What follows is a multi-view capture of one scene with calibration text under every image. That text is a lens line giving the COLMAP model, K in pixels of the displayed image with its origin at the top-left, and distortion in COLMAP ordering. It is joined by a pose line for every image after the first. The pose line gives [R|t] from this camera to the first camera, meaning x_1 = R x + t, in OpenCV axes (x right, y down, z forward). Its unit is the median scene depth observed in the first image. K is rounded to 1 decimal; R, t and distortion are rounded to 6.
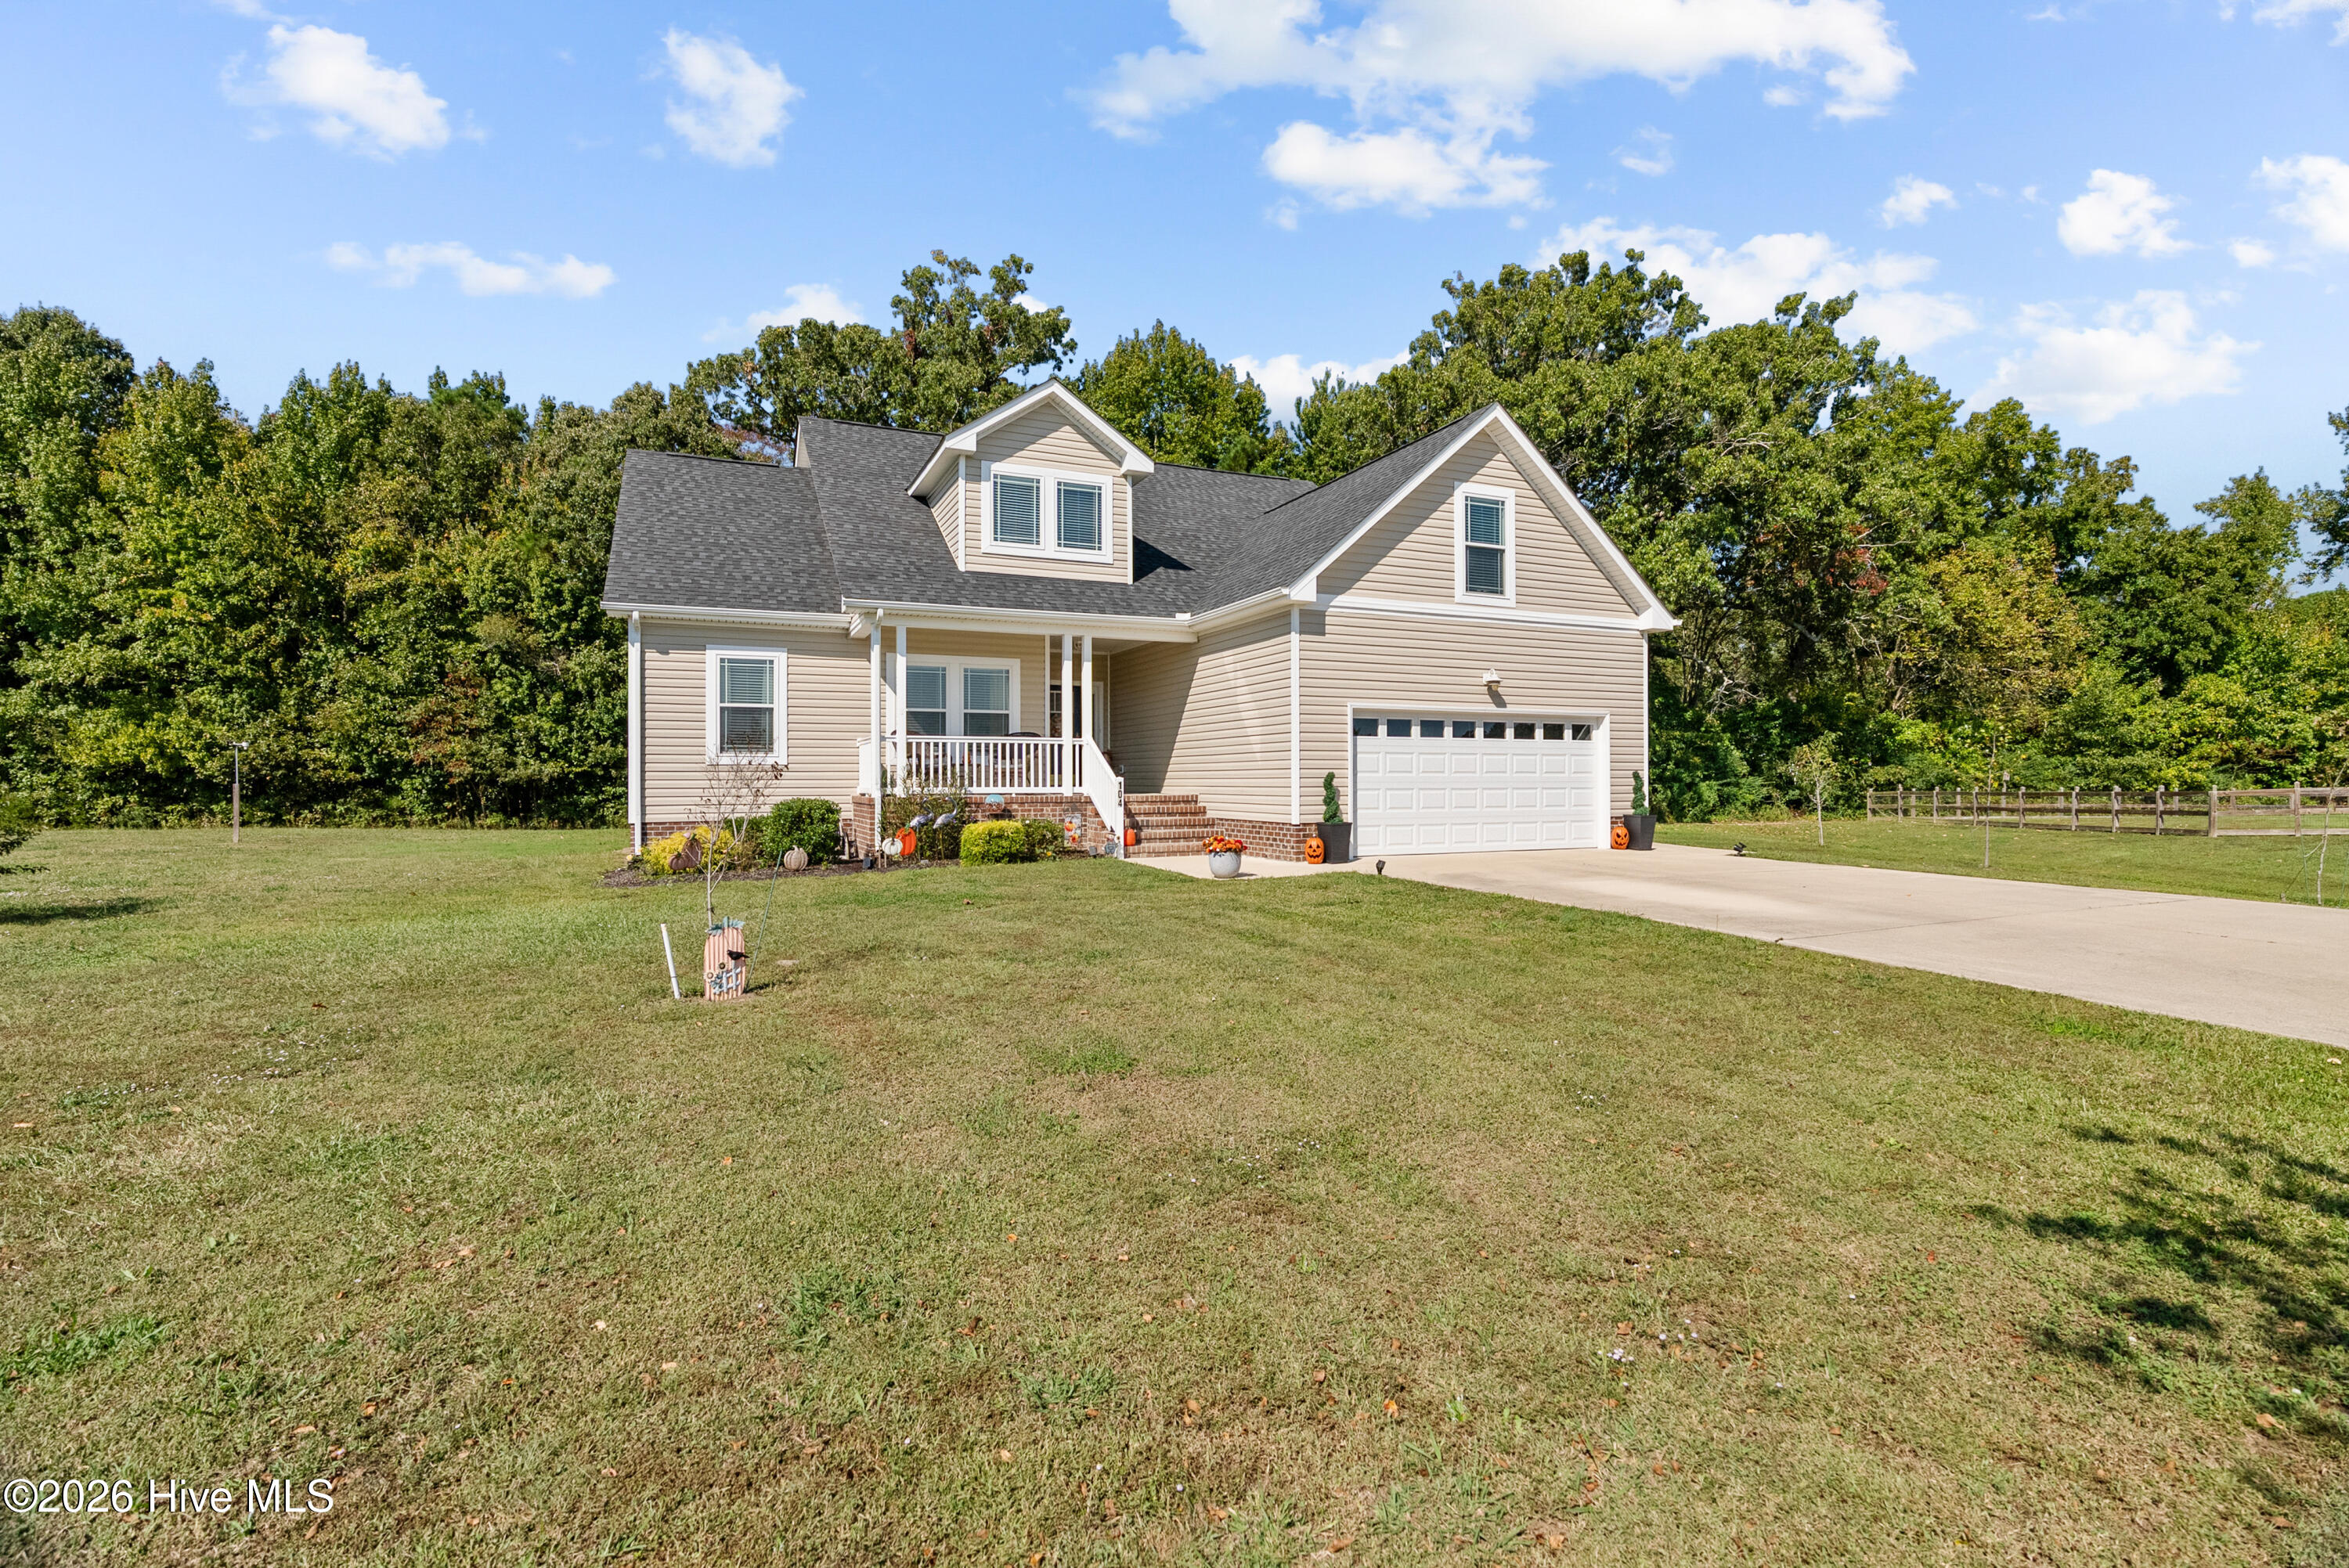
lens RADIAL K [[1068.7, 0, 1175.2], [0, 1068.7, 763.9], [0, 0, 1]] dist [-0.005818, 0.000534]
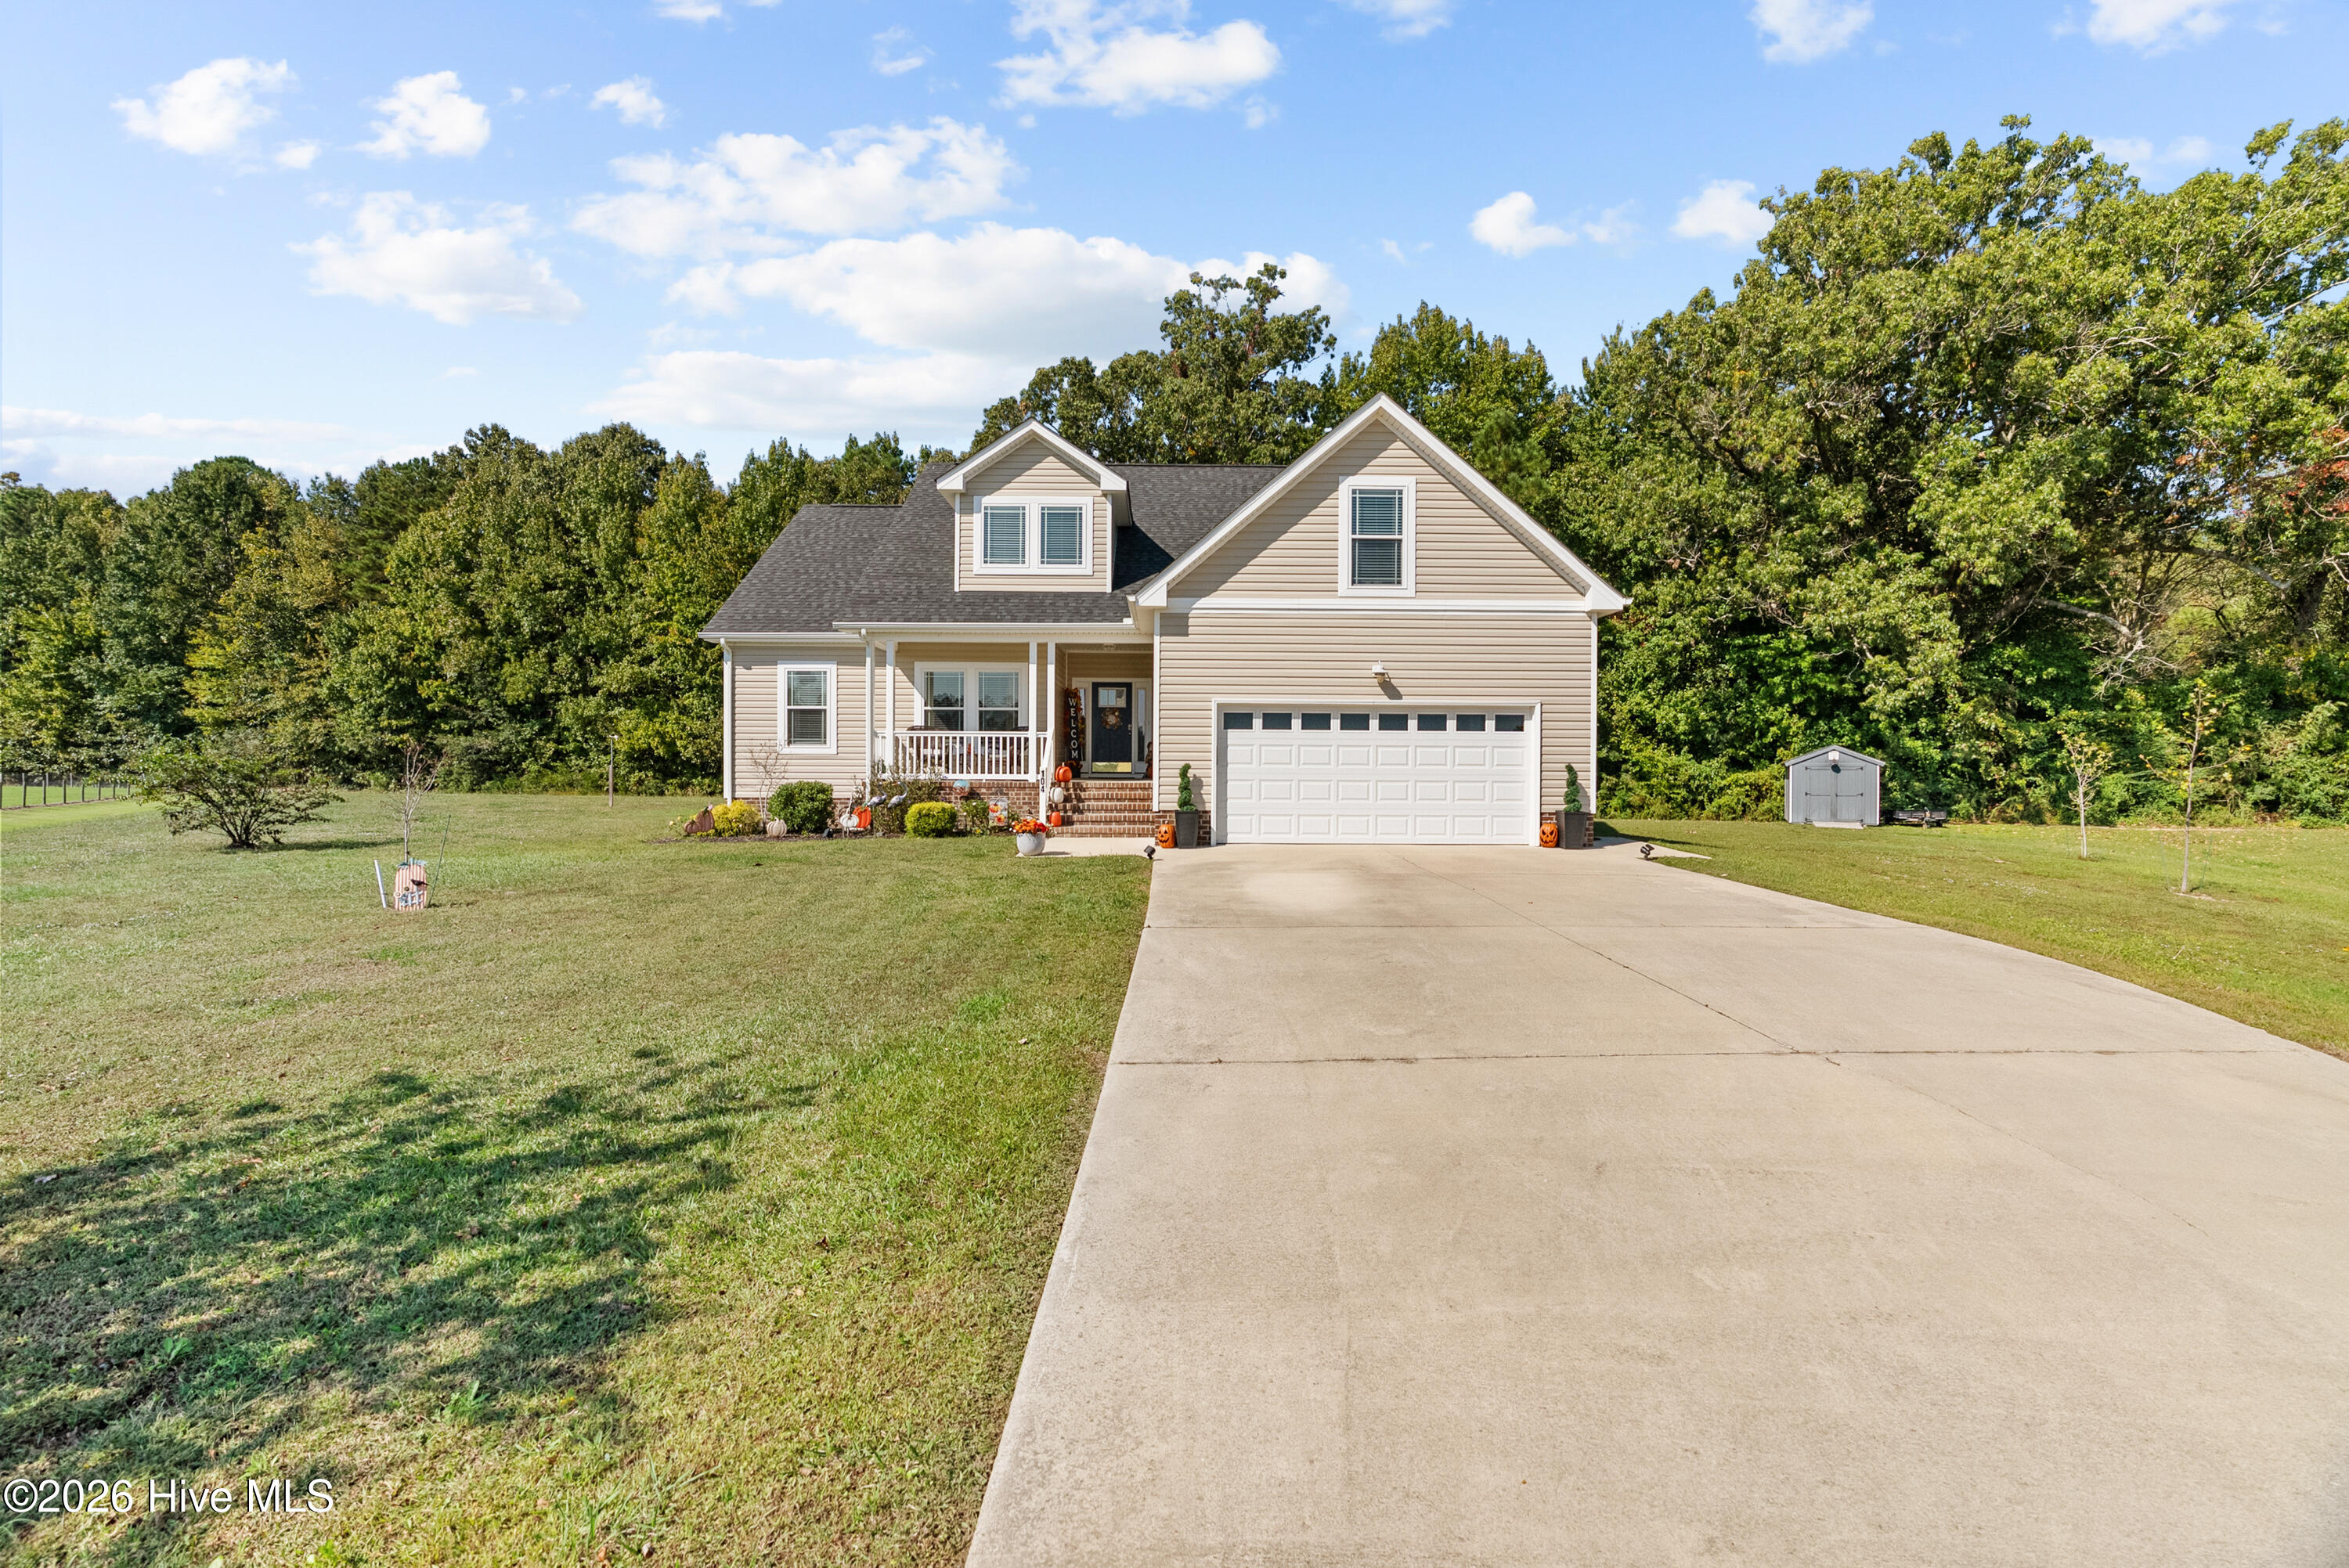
lens RADIAL K [[1066.9, 0, 1184.6], [0, 1066.9, 759.0], [0, 0, 1]] dist [-0.003626, 0.000823]
pose [[0.916494, 0.005759, -0.400008, 0.485441], [-0.001411, 0.999937, 0.011164, -0.007432], [0.400047, -0.009668, 0.916444, 0.013332]]
